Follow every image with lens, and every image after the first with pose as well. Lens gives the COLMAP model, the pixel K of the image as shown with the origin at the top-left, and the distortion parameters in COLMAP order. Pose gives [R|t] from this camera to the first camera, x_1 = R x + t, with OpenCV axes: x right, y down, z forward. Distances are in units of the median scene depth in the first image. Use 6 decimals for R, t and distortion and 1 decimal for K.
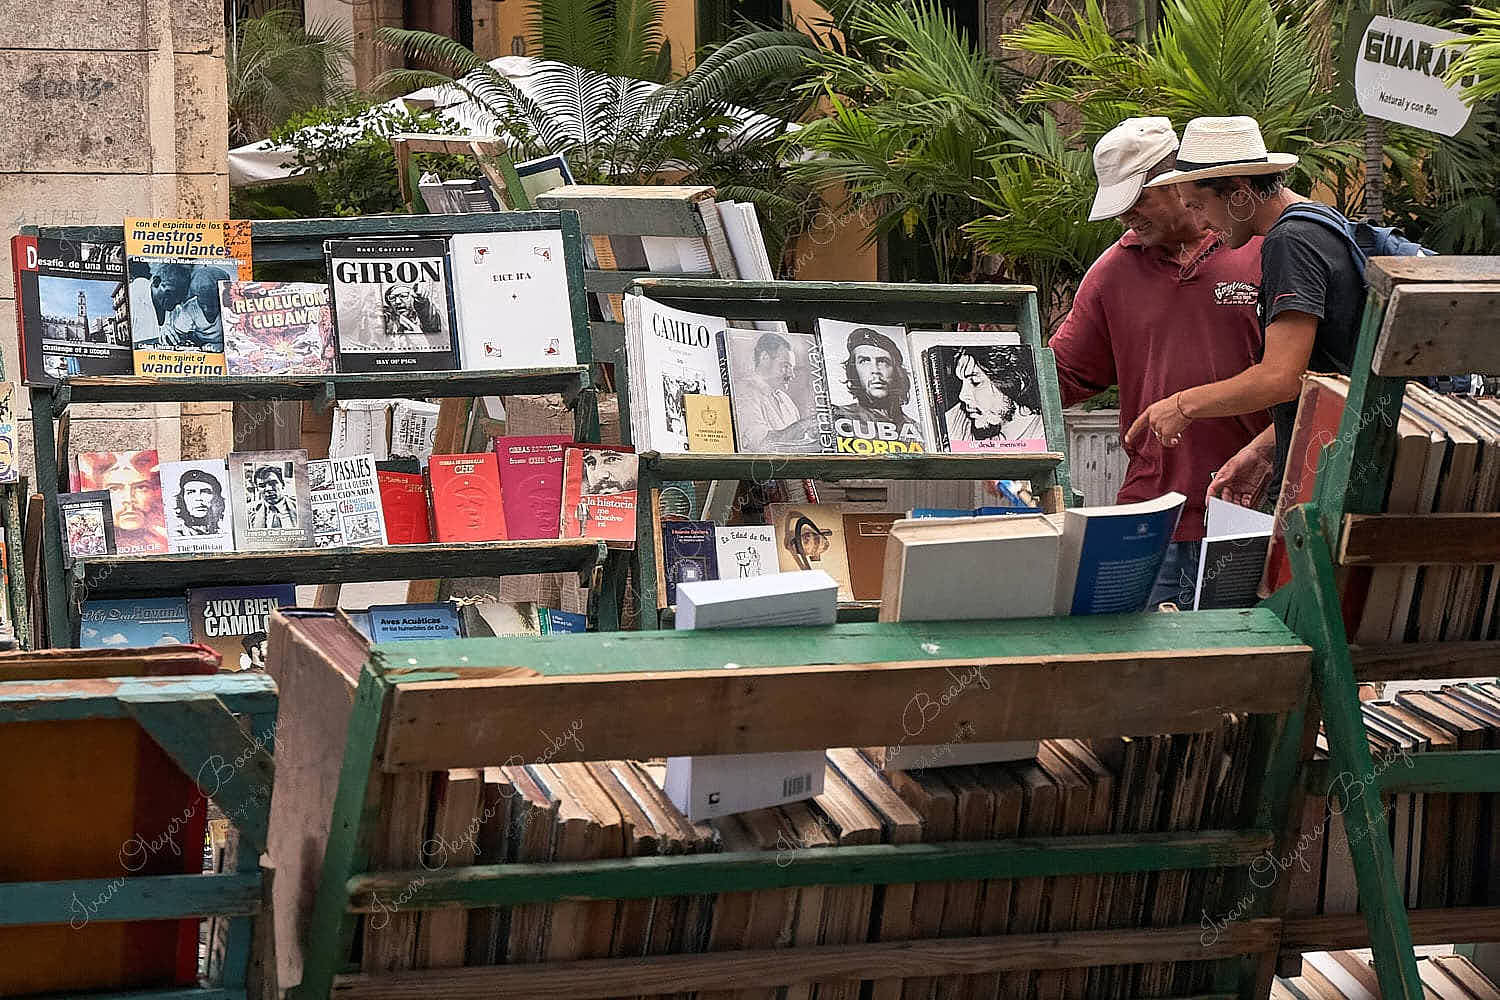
lens RADIAL K [[5328.5, 0, 749.9], [0, 5328.5, 498.7], [0, 0, 1]] dist [0.737740, 0.000000]
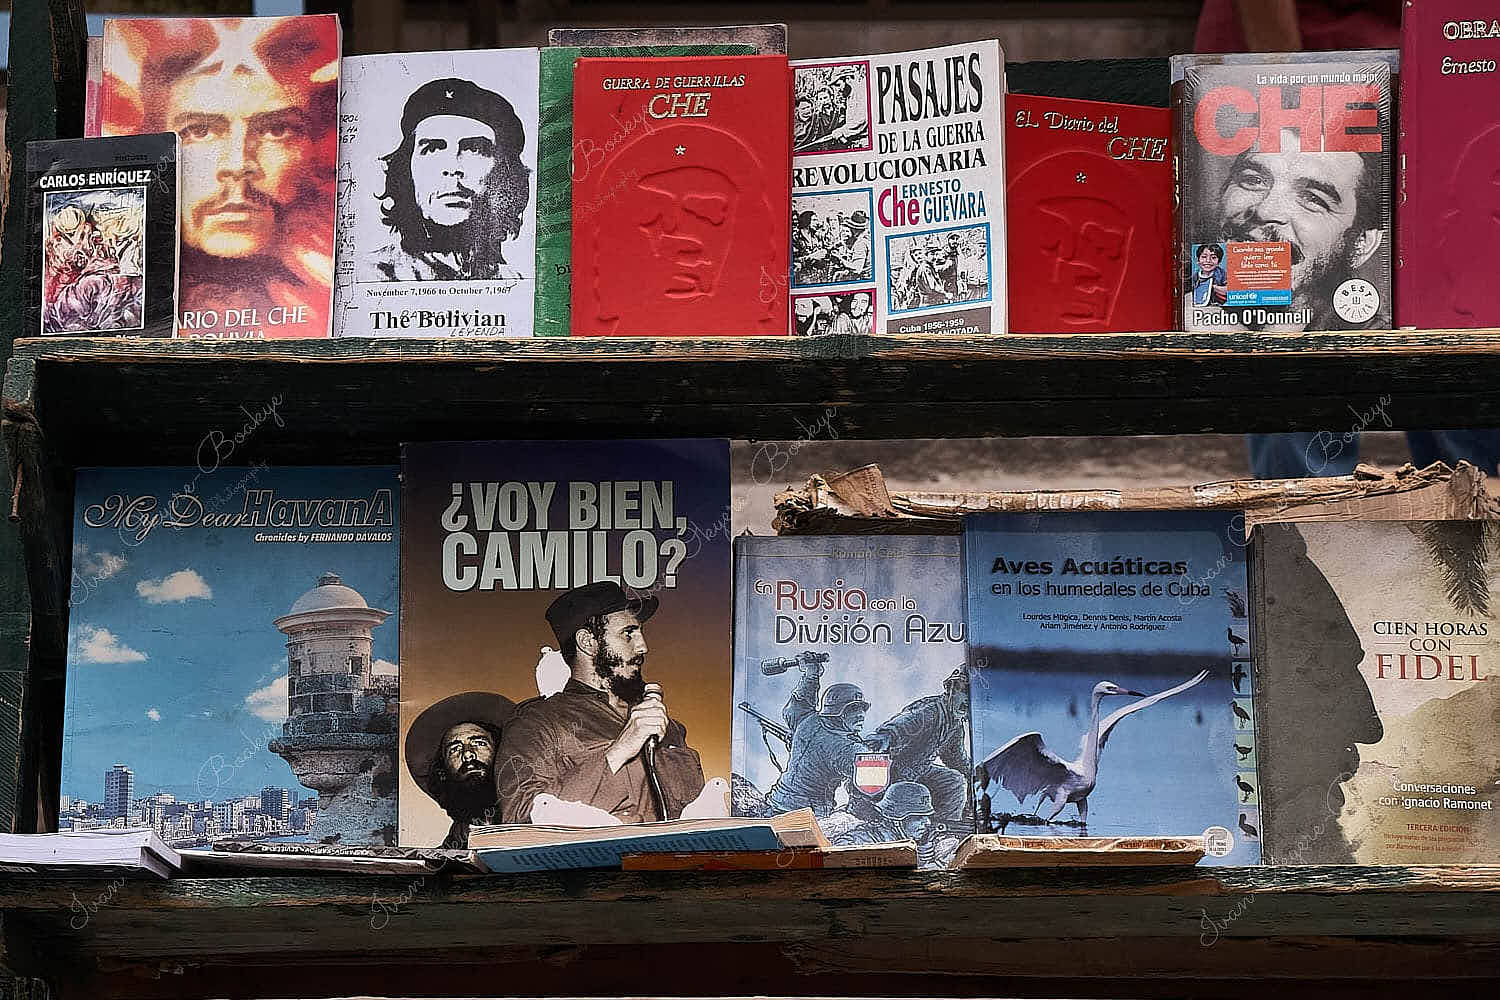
lens RADIAL K [[5328.5, 0, 750.1], [0, 5328.5, 504.3], [0, 0, 1]] dist [0.737740, 0.000000]
pose [[0.925561, 0.051621, -0.375062, 0.038546], [-0.021319, 0.996196, 0.084498, -0.007671], [0.377997, -0.070212, 0.923141, 0.703349]]
